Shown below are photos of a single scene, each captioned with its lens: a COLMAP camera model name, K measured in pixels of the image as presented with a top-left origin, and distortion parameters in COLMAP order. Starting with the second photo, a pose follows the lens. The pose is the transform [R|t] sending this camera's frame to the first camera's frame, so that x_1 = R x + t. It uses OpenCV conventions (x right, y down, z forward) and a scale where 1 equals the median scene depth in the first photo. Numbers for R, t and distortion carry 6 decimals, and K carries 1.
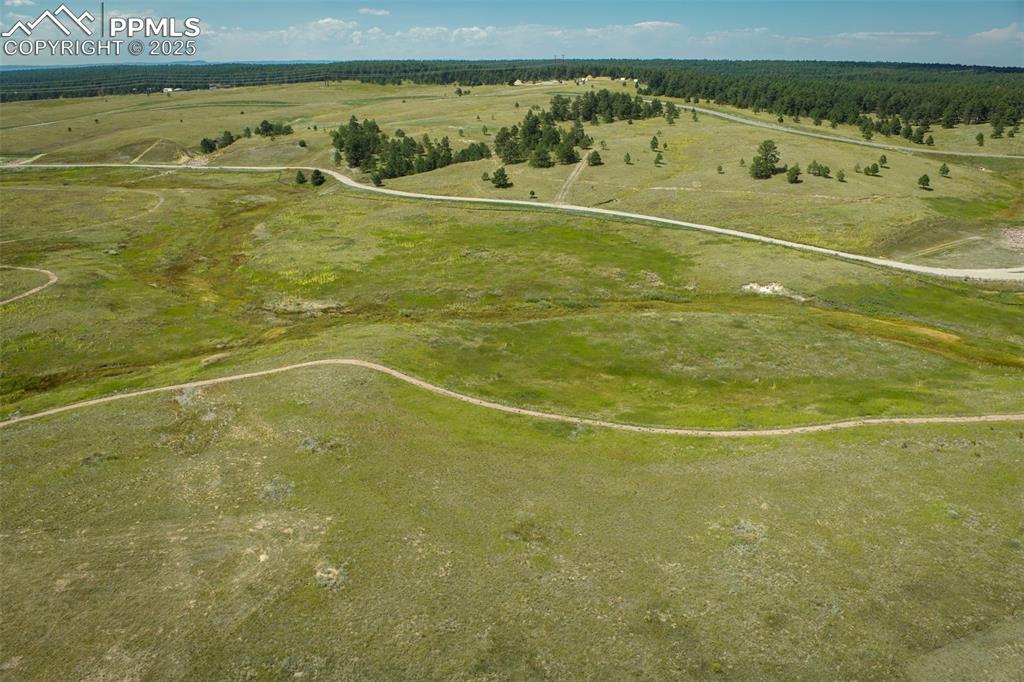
lens RADIAL K [[706.3, 0, 510.2], [0, 706.3, 338.7], [0, 0, 1]] dist [-0.050330, 0.012435]
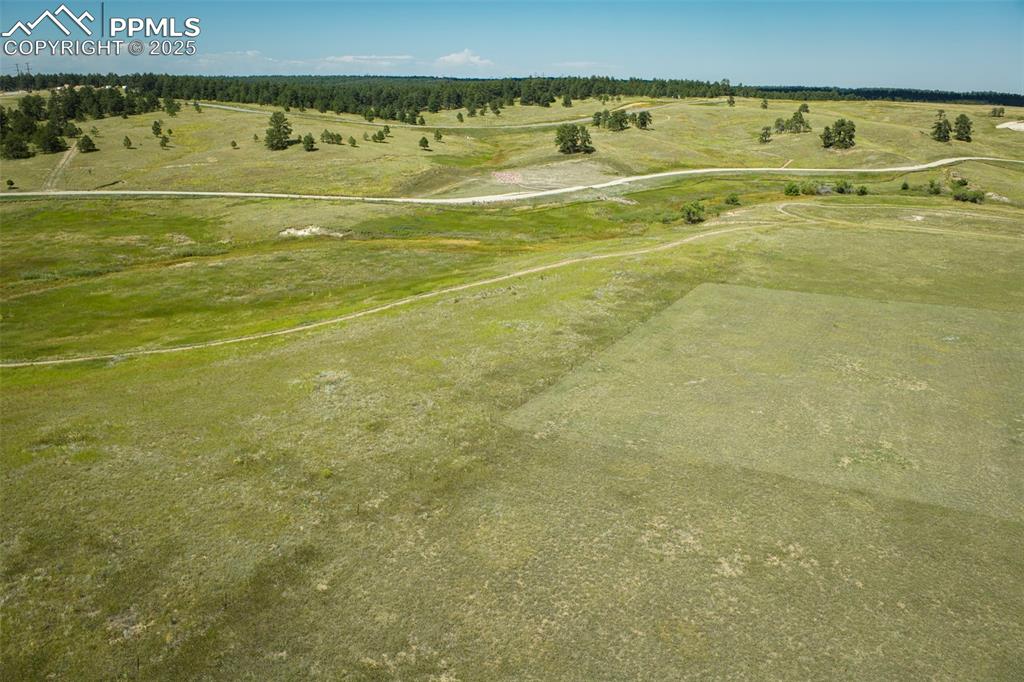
lens RADIAL K [[706.3, 0, 511.3], [0, 706.3, 339.0], [0, 0, 1]] dist [-0.050330, 0.012435]
pose [[0.796255, -0.198251, 0.571555, 0.001376], [0.214493, 0.975919, 0.039692, 0.064178], [-0.565660, 0.090989, 0.819603, 0.024166]]
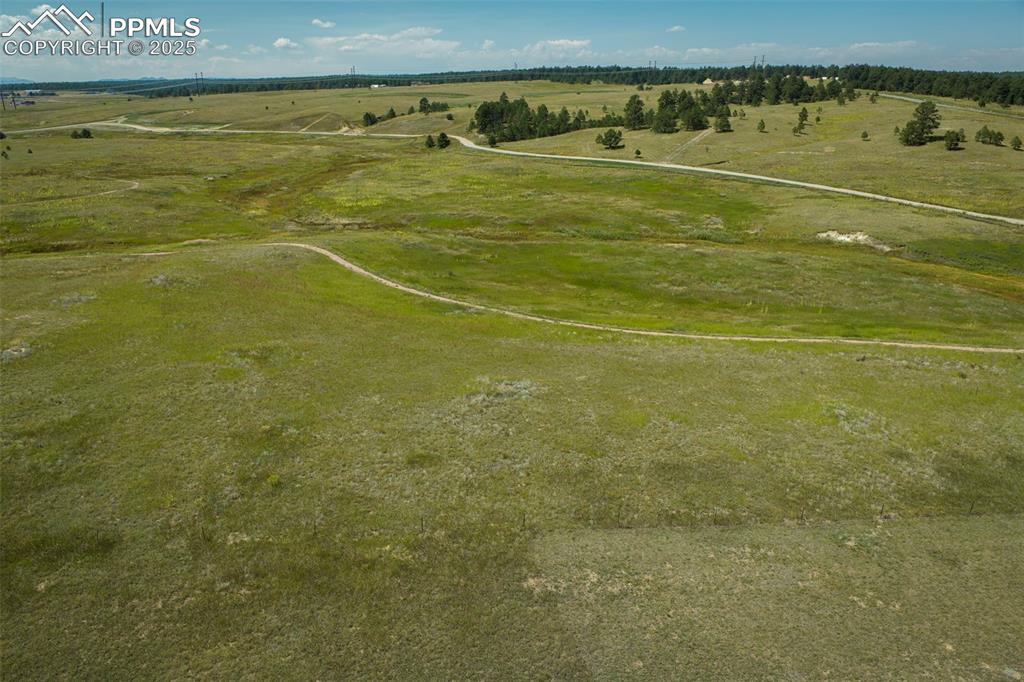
lens RADIAL K [[706.3, 0, 511.0], [0, 706.3, 338.0], [0, 0, 1]] dist [-0.050330, 0.012435]
pose [[0.957781, 0.098865, -0.269964, 0.142109], [-0.105169, 0.994414, -0.008951, 0.061098], [0.267571, 0.036965, 0.962829, 0.071682]]
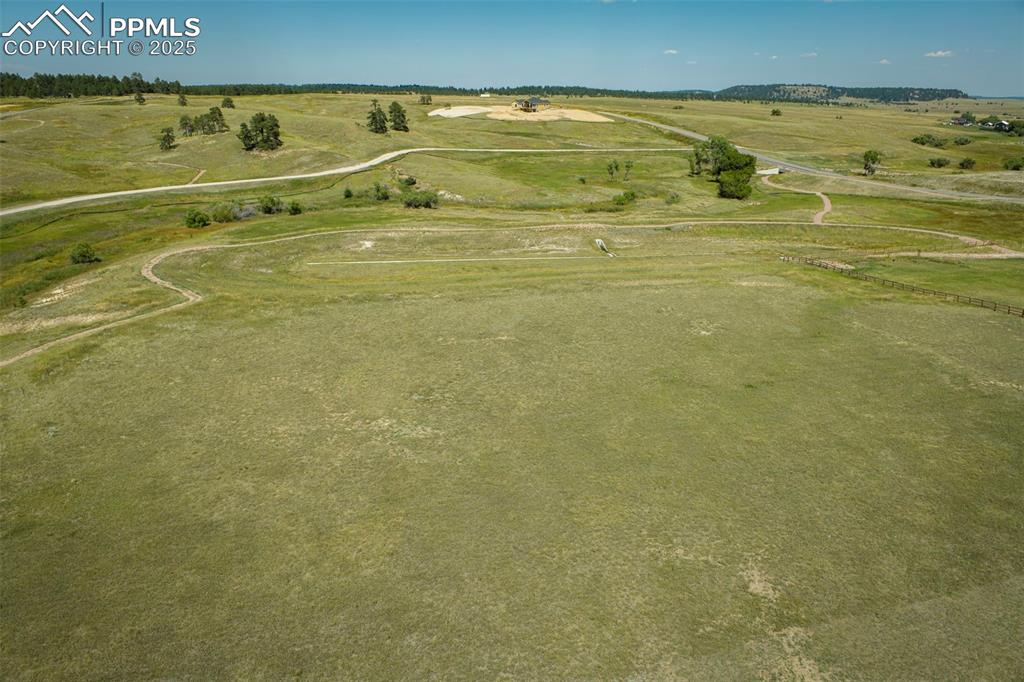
lens RADIAL K [[706.3, 0, 507.2], [0, 706.3, 342.1], [0, 0, 1]] dist [-0.050330, 0.012435]
pose [[0.215542, -0.328589, 0.919549, 0.311960], [0.353693, 0.904012, 0.240132, 0.036332], [-0.910188, 0.273480, 0.311072, 0.134438]]
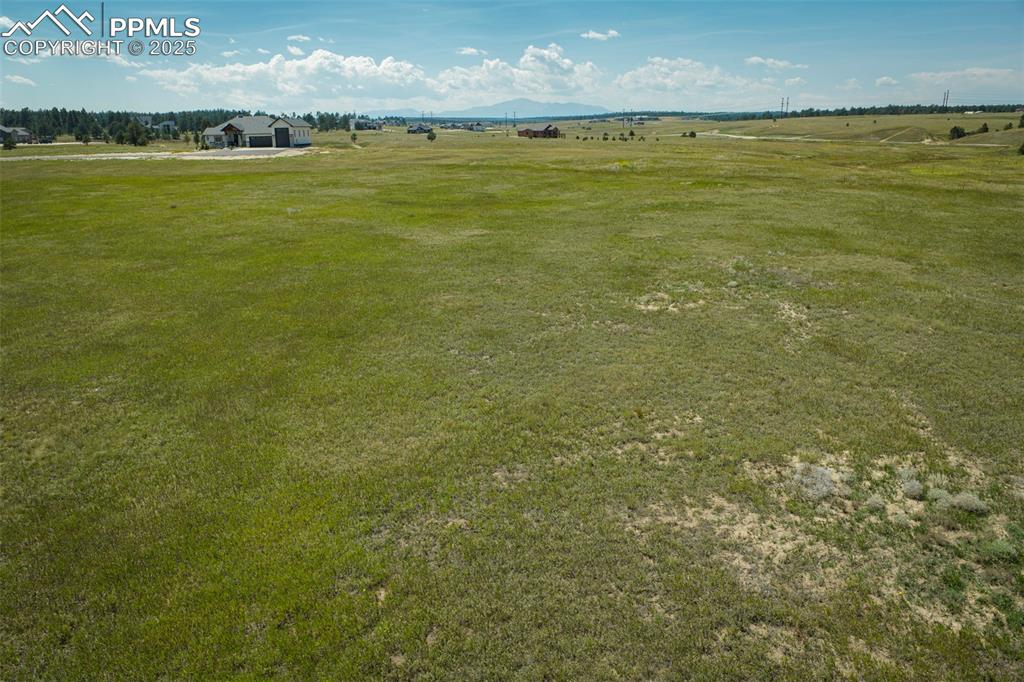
lens RADIAL K [[706.3, 0, 512.7], [0, 706.3, 339.5], [0, 0, 1]] dist [-0.050330, 0.012435]
pose [[0.511374, 0.251345, -0.821780, 0.225530], [-0.305737, 0.946917, 0.099366, 0.171124], [0.803132, 0.200435, 0.561074, -0.056027]]
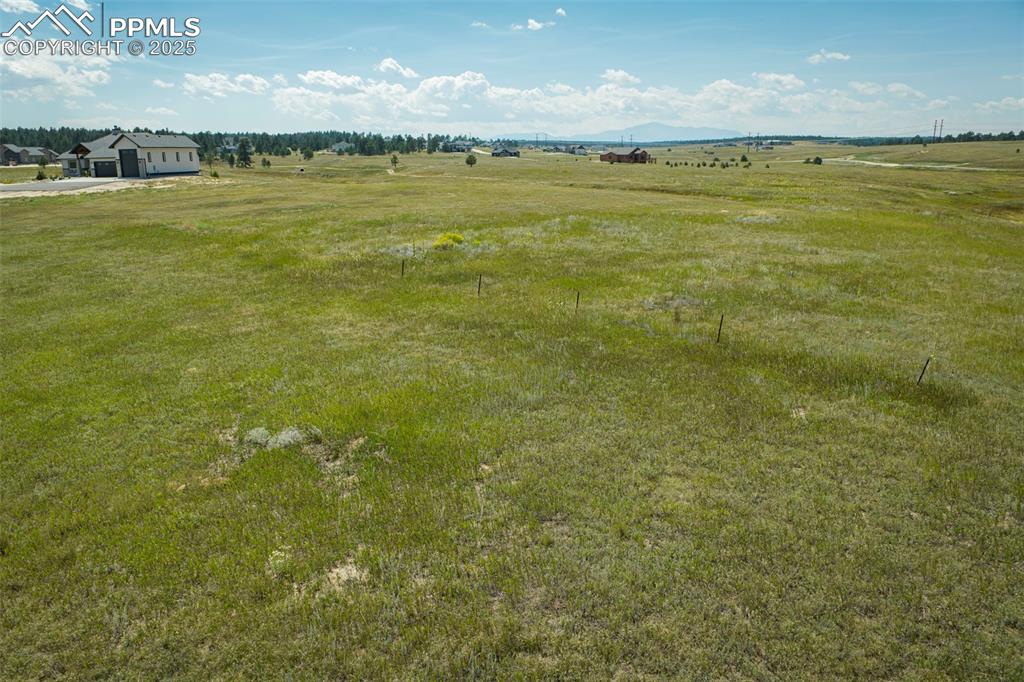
lens RADIAL K [[706.3, 0, 511.3], [0, 706.3, 341.8], [0, 0, 1]] dist [-0.050330, 0.012435]
pose [[0.349260, 0.250169, -0.903013, 0.077583], [-0.336310, 0.932958, 0.128390, 0.104995], [0.874593, 0.258851, 0.409980, 0.122286]]
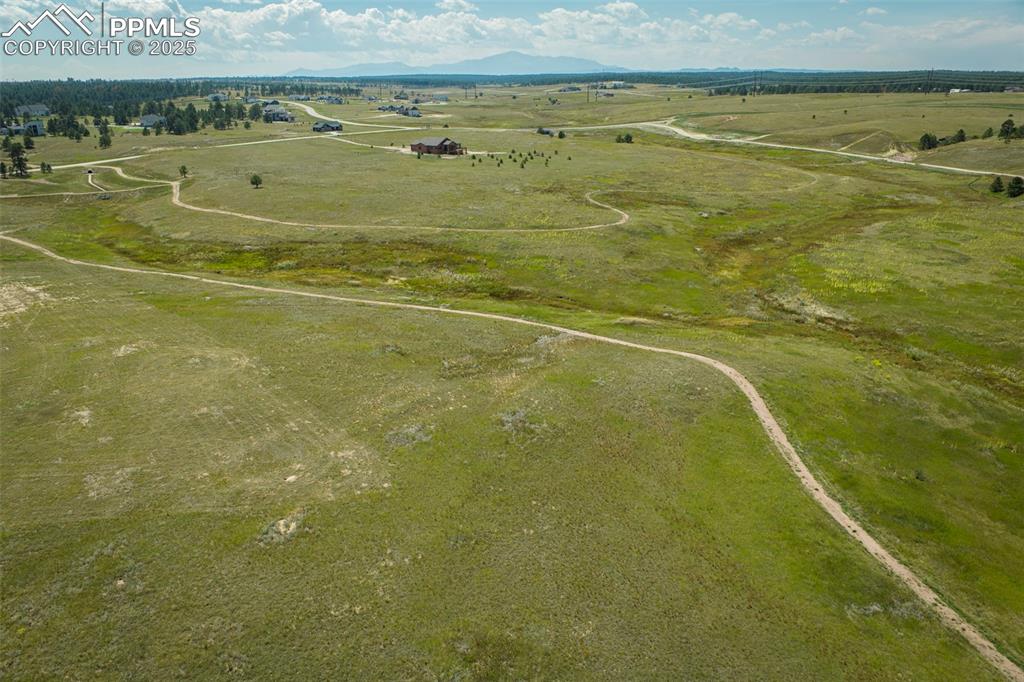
lens RADIAL K [[706.3, 0, 510.9], [0, 706.3, 339.6], [0, 0, 1]] dist [-0.050330, 0.012435]
pose [[0.519667, 0.299908, -0.800001, 0.111775], [-0.306766, 0.939422, 0.152905, -0.018856], [0.797396, 0.165954, 0.580188, 0.164360]]
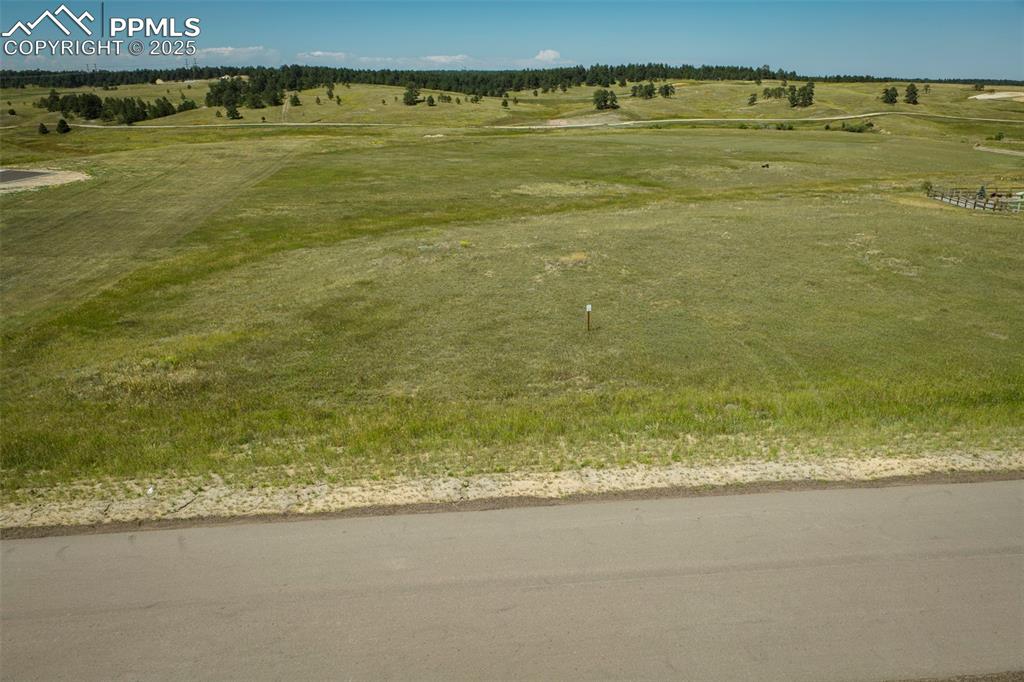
lens RADIAL K [[706.3, 0, 511.3], [0, 706.3, 335.5], [0, 0, 1]] dist [-0.050330, 0.012435]
pose [[0.865707, -0.170471, 0.470628, -0.269116], [0.185559, 0.982525, 0.014560, 0.291221], [-0.464886, 0.074725, 0.882212, -0.438487]]
